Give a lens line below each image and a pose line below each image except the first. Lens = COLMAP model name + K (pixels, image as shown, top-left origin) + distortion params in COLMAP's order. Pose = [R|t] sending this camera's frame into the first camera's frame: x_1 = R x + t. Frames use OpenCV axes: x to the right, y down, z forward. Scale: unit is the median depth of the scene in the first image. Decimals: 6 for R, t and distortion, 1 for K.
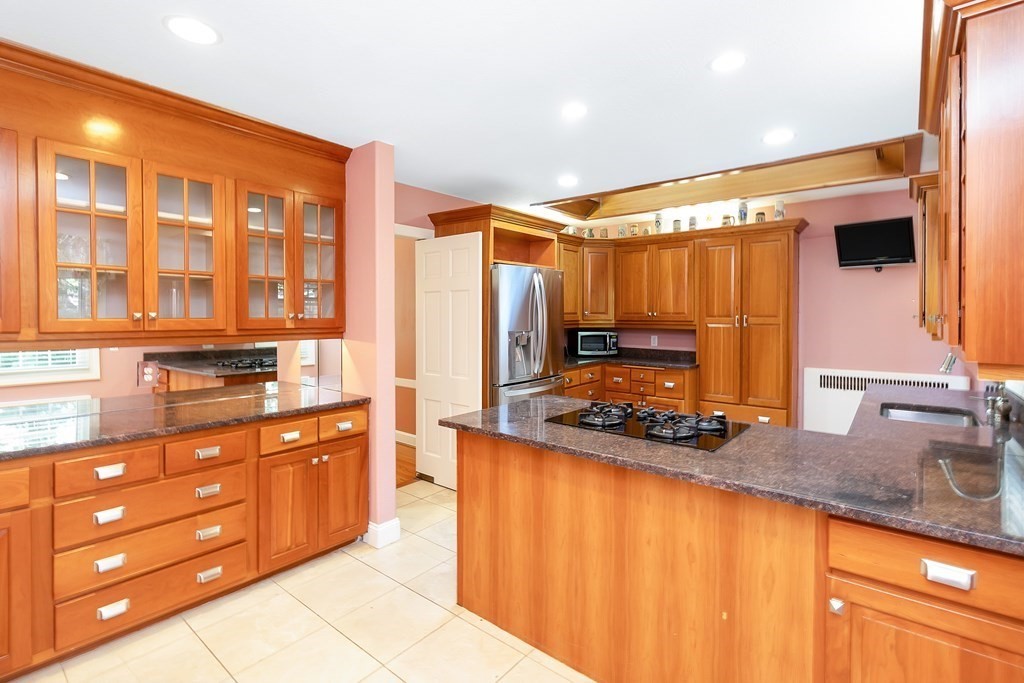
lens RADIAL K [[480.1, 0, 509.8], [0, 480.1, 315.3], [0, 0, 1]] dist [-0.000722, -0.000269]
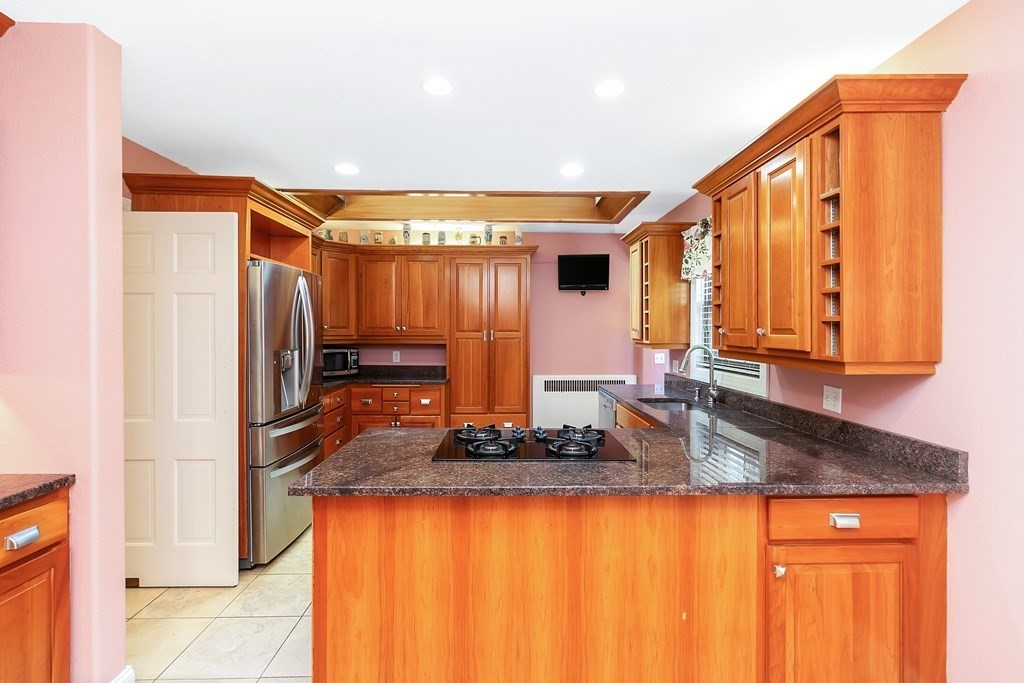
lens RADIAL K [[481.0, 0, 512.0], [0, 481.0, 328.9], [0, 0, 1]] dist [-0.000775, -0.000085]
pose [[0.755550, 0.001863, 0.655089, -0.188984], [0.000371, 0.999995, -0.003272, 0.001354], [-0.655091, 0.002715, 0.755545, 0.162878]]
